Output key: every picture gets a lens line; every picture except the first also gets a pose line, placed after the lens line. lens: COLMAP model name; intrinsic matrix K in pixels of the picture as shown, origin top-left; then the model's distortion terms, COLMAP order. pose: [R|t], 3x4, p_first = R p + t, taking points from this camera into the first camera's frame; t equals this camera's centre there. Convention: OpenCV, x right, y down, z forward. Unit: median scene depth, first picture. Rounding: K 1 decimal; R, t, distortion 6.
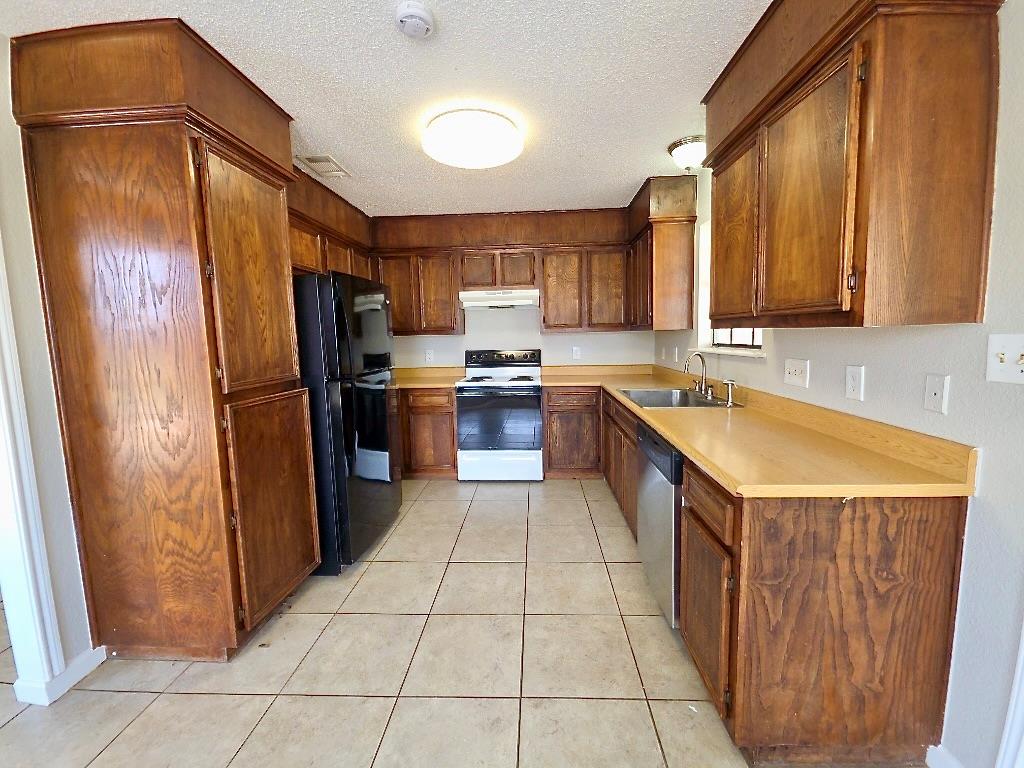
lens RADIAL K [[421.9, 0, 514.2], [0, 421.9, 375.8], [0, 0, 1]] dist [0.001125, -0.000491]
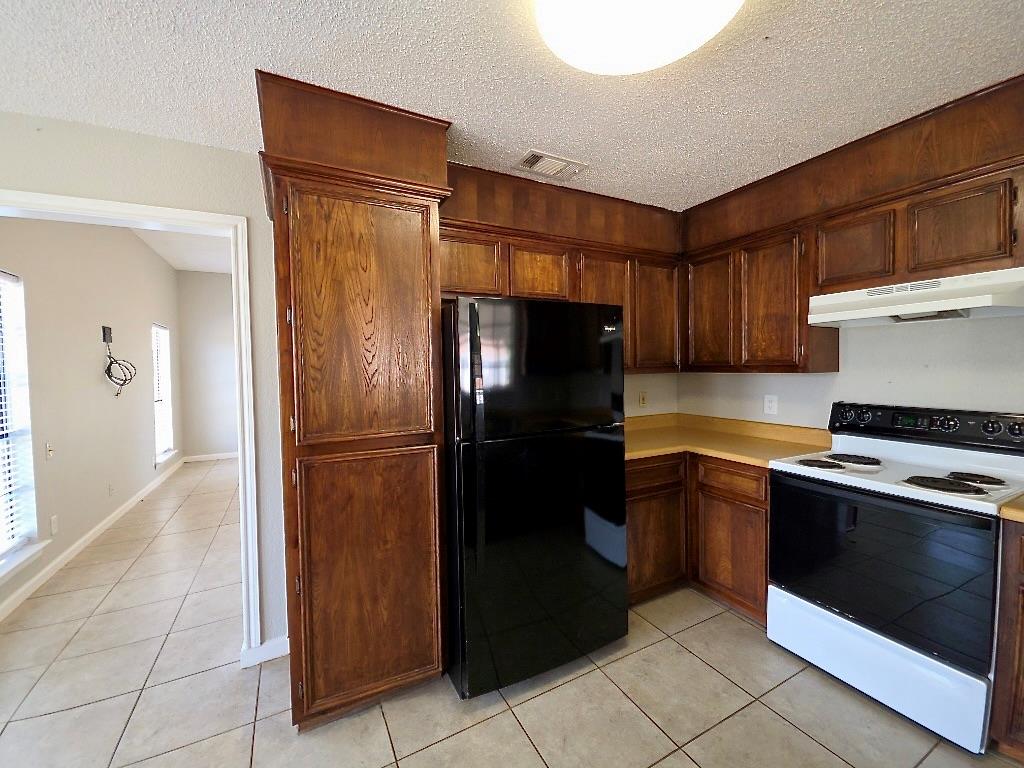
lens RADIAL K [[421.9, 0, 514.2], [0, 421.9, 375.8], [0, 0, 1]] dist [0.001125, -0.000491]
pose [[0.514160, 0.032192, -0.857090, 0.159543], [-0.078920, 0.996832, -0.009903, -0.062853], [0.854056, 0.072734, 0.515072, 0.410923]]
